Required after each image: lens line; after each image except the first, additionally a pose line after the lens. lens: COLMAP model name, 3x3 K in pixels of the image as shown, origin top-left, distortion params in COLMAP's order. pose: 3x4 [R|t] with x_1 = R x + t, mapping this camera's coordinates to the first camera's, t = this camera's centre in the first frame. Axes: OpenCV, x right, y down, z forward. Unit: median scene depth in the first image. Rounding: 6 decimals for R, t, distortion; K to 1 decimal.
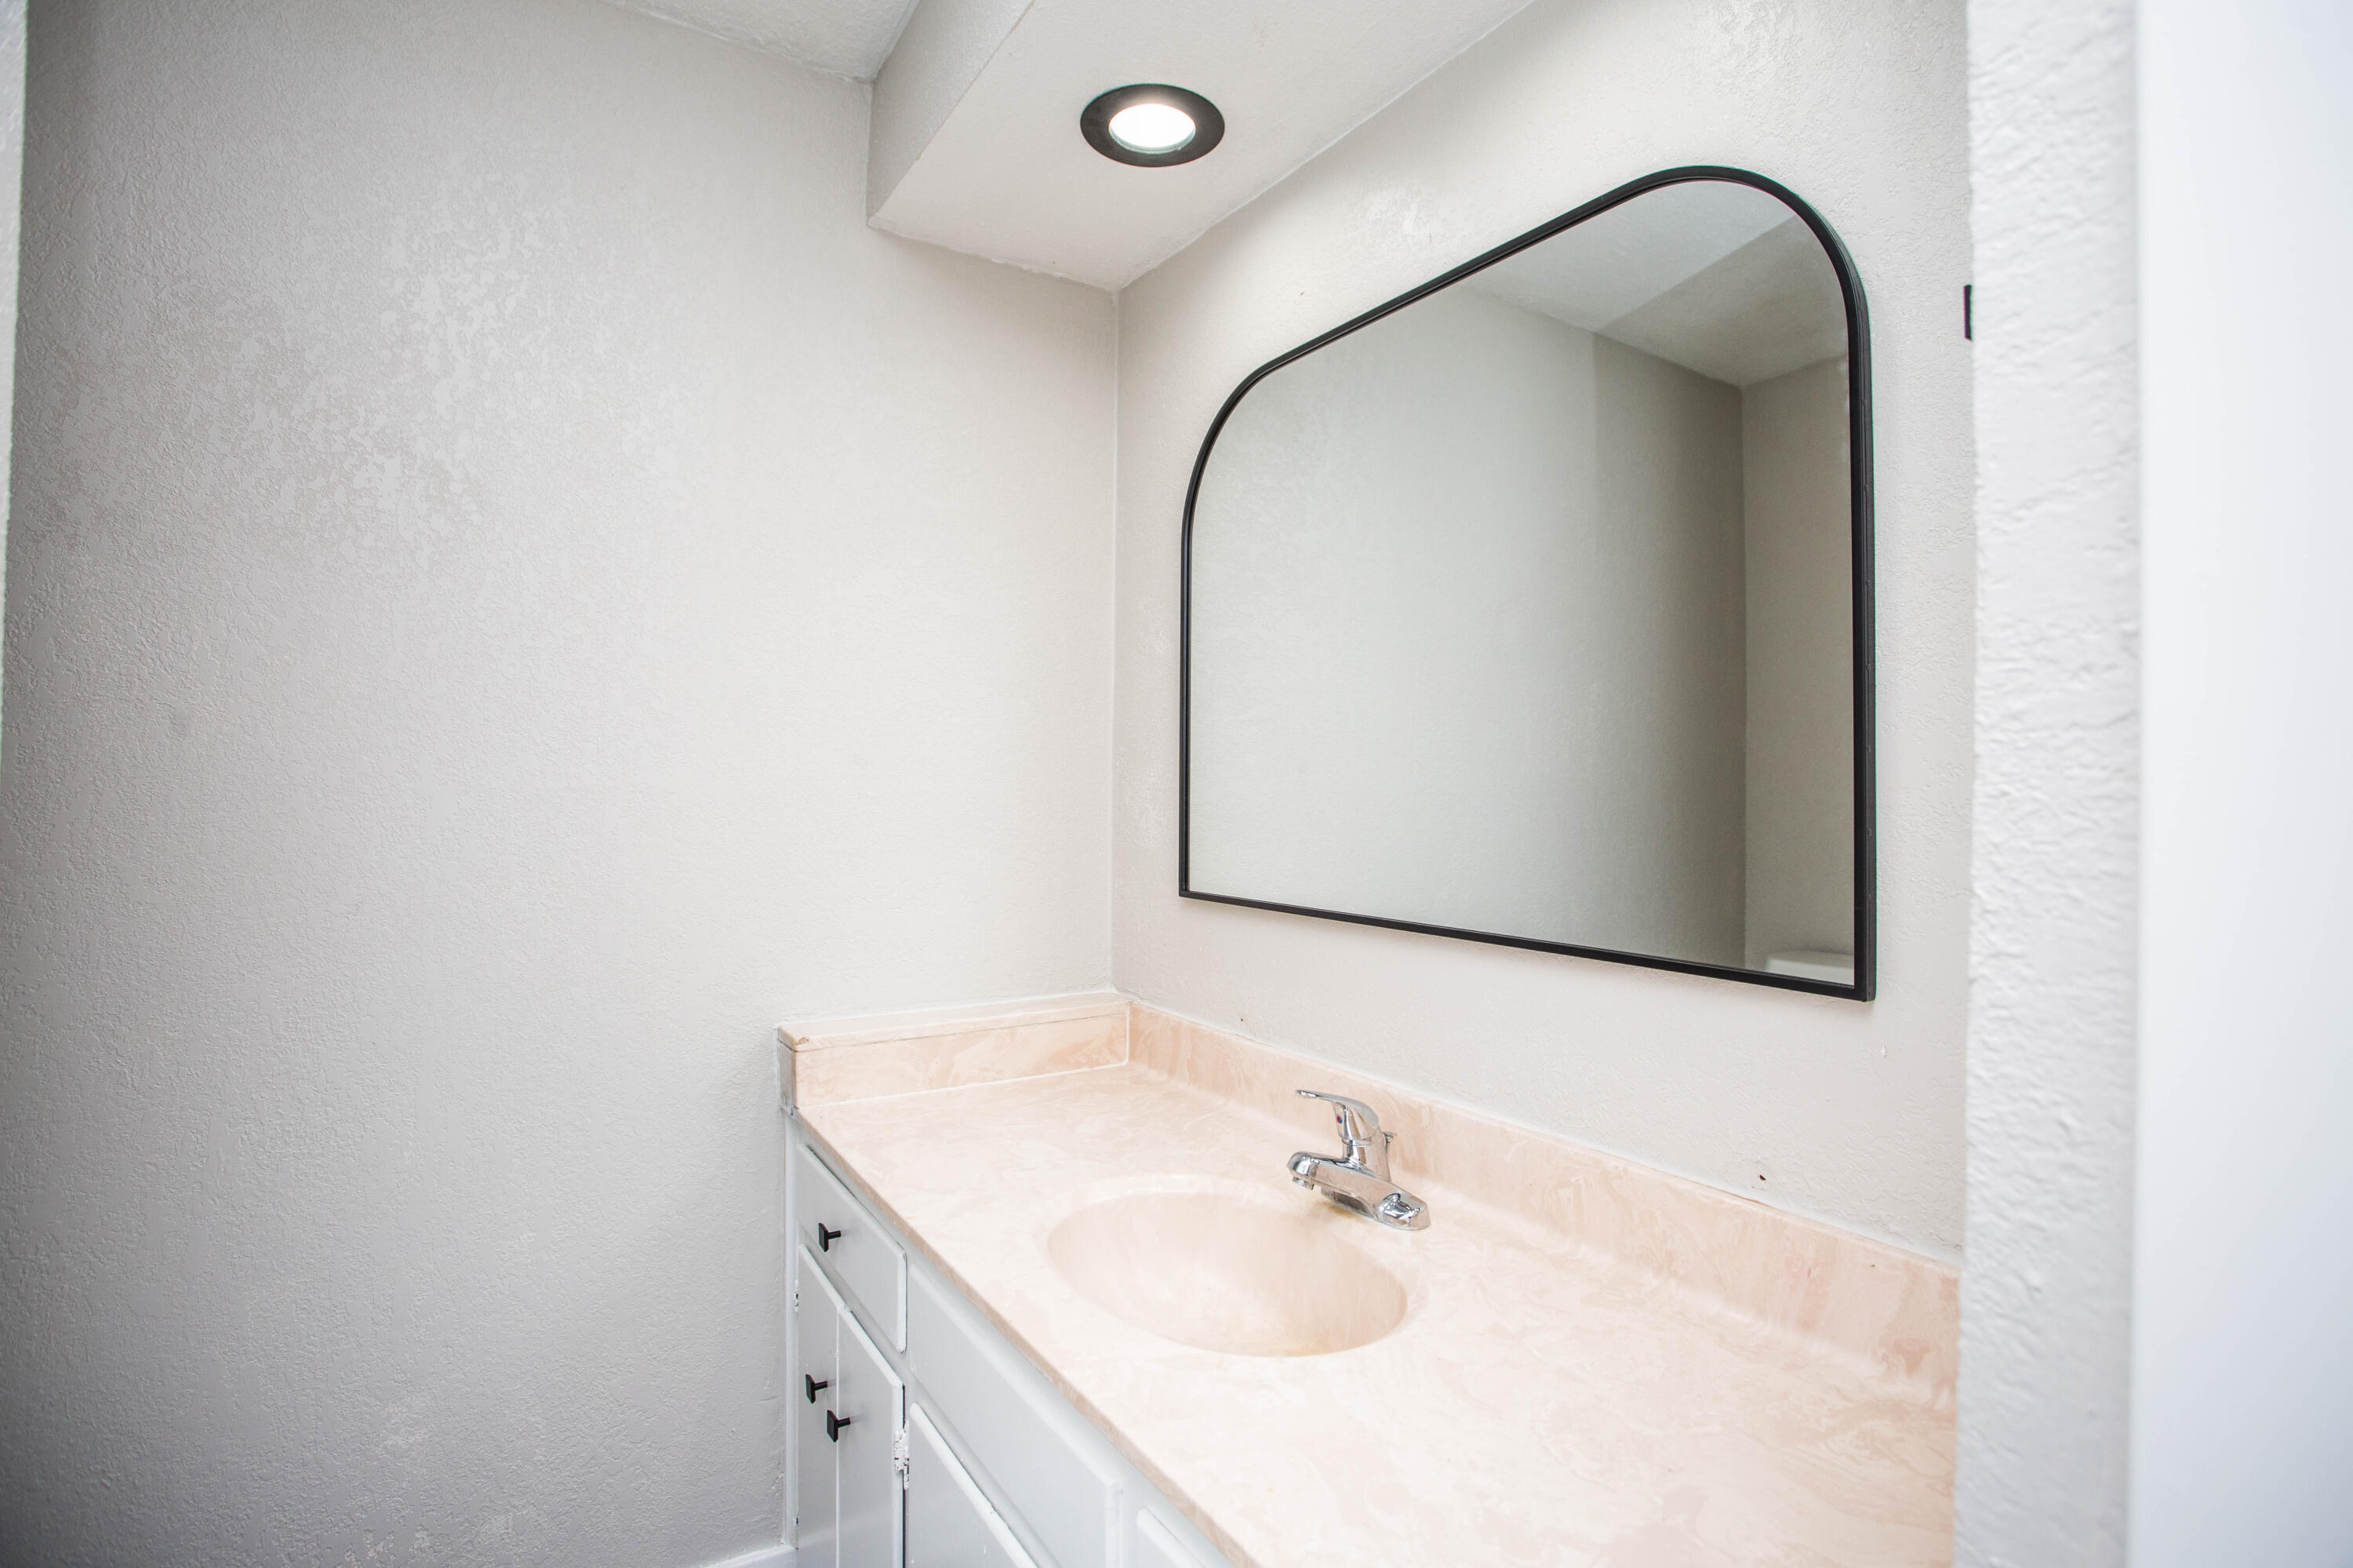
lens RADIAL K [[1137.0, 0, 1165.3], [0, 1137.0, 780.6], [0, 0, 1]] dist [-0.069682, 0.028178]
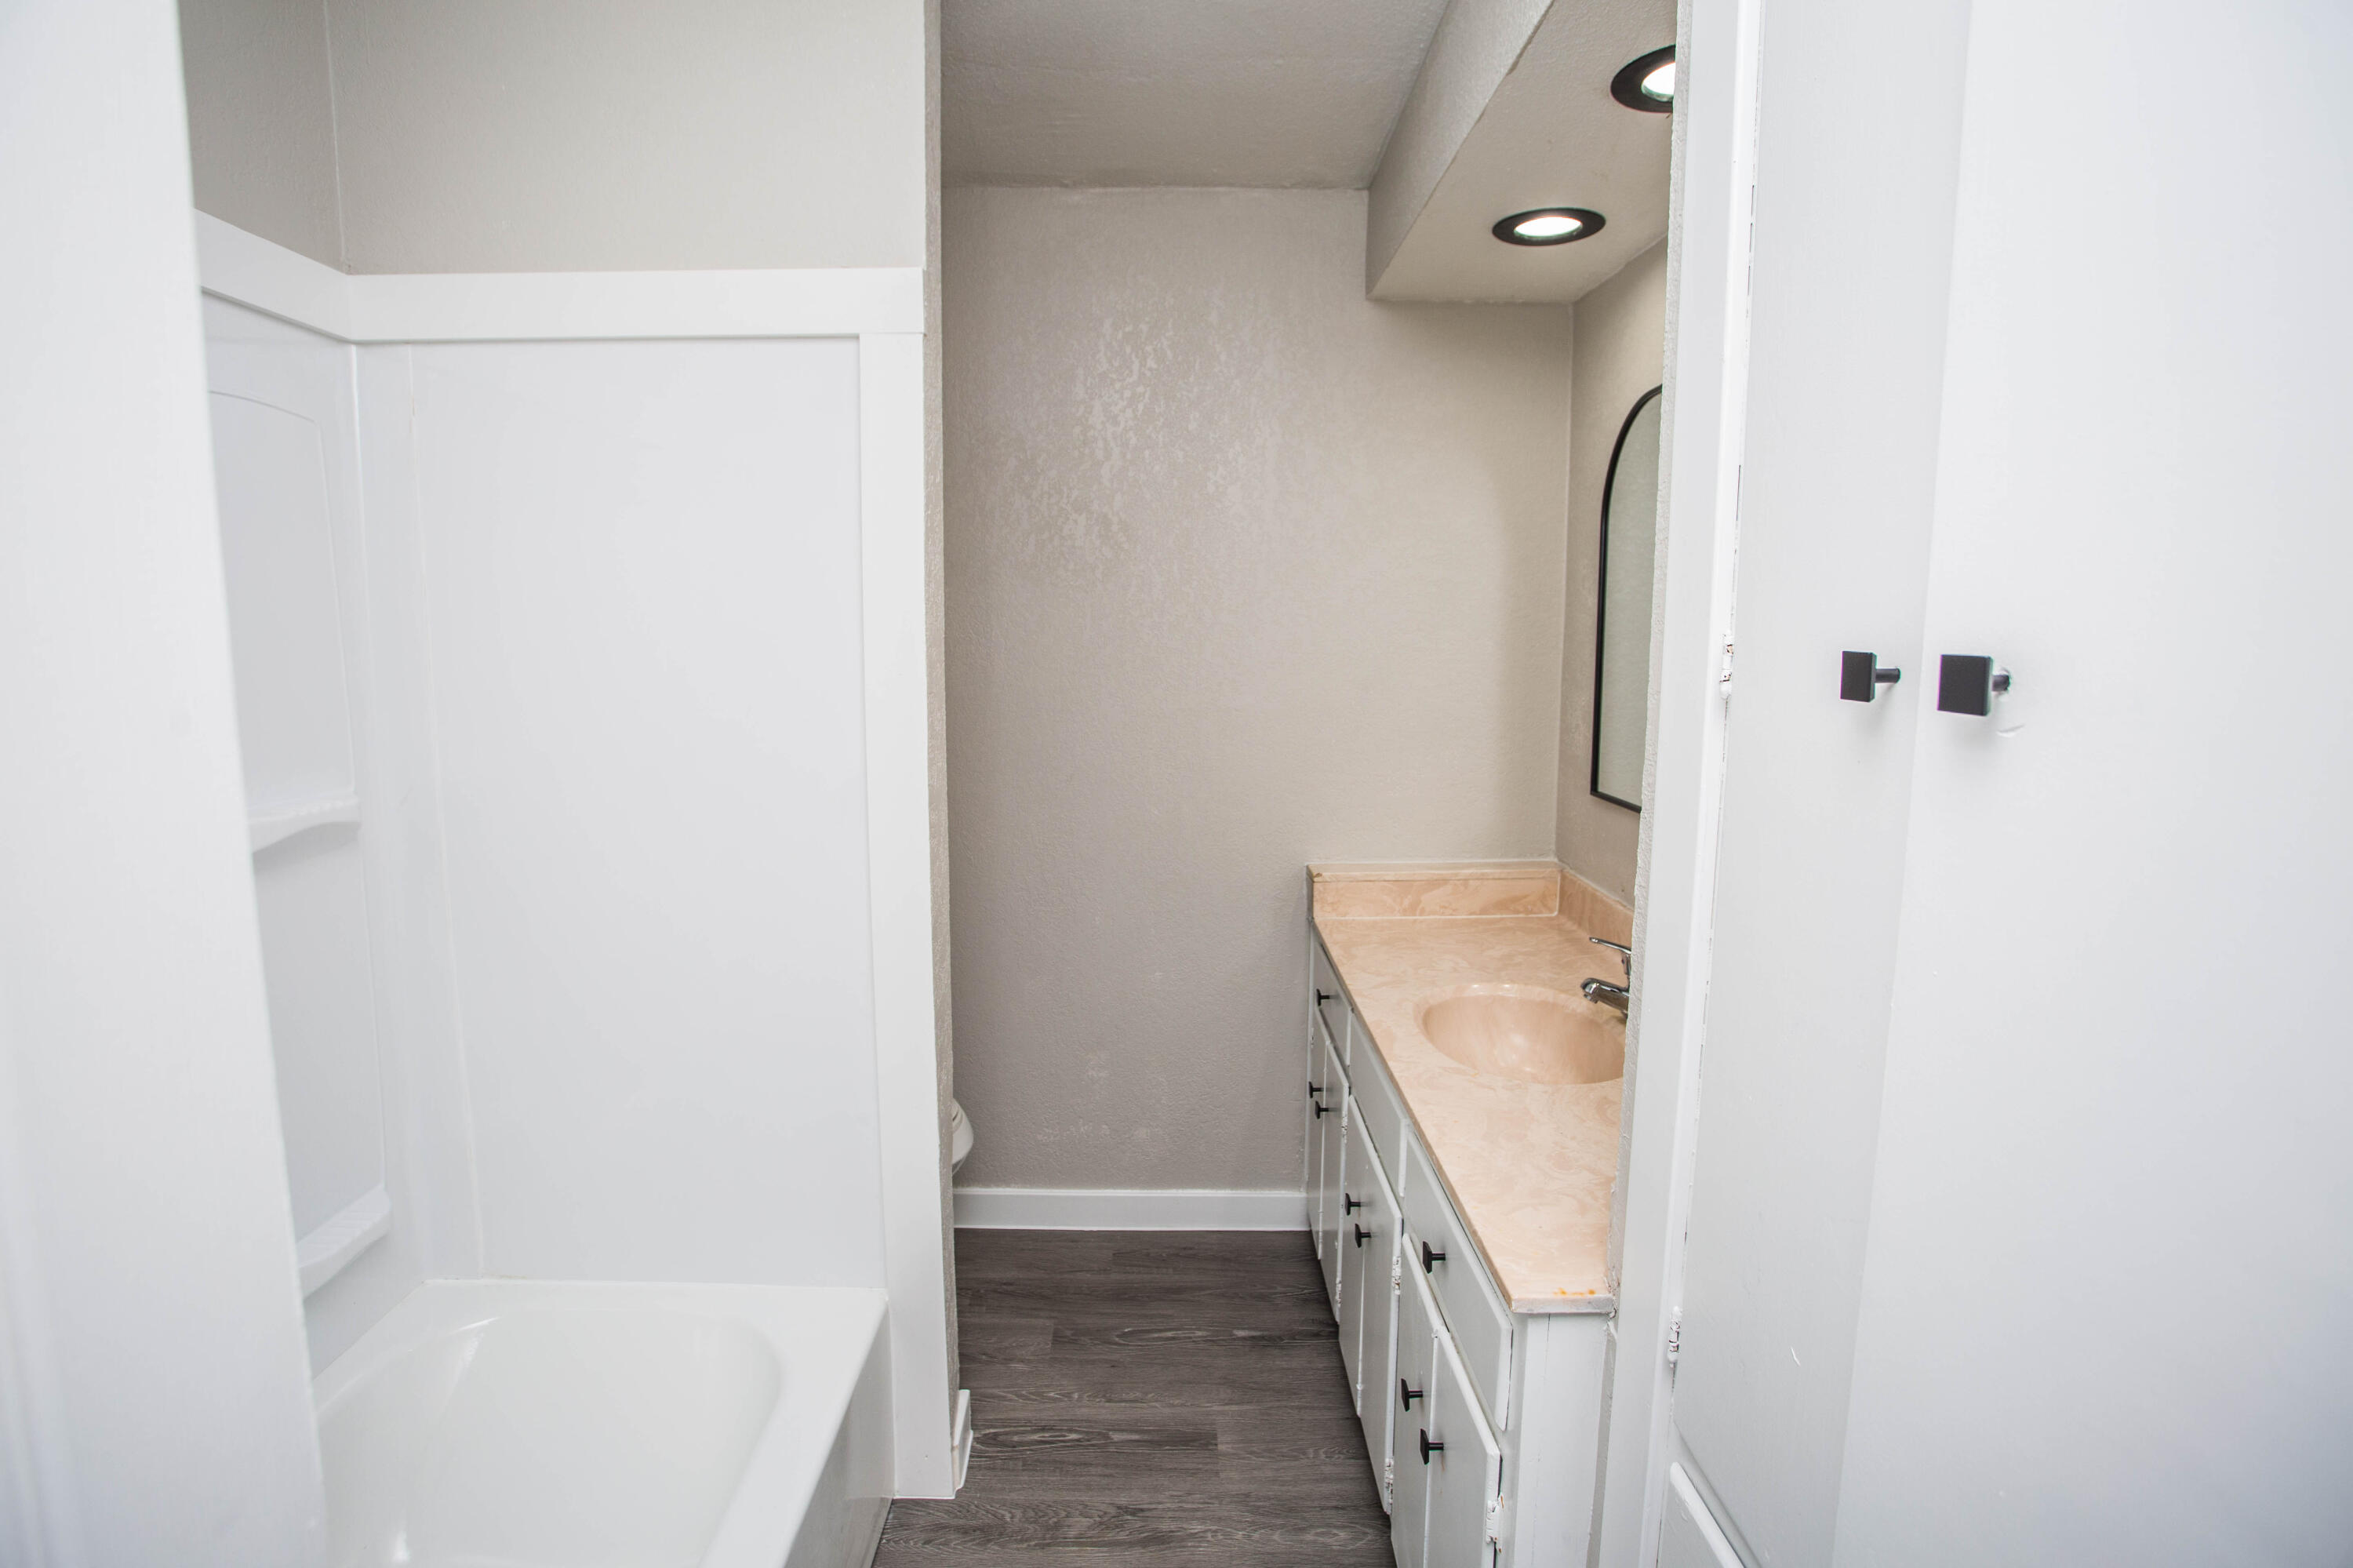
lens RADIAL K [[1137.0, 0, 1165.3], [0, 1137.0, 780.6], [0, 0, 1]] dist [-0.069682, 0.028178]
pose [[0.853615, 0.057383, -0.517734, 0.315864], [0.013970, 0.991034, 0.132875, -0.112820], [0.520717, -0.120657, 0.845160, -0.429696]]
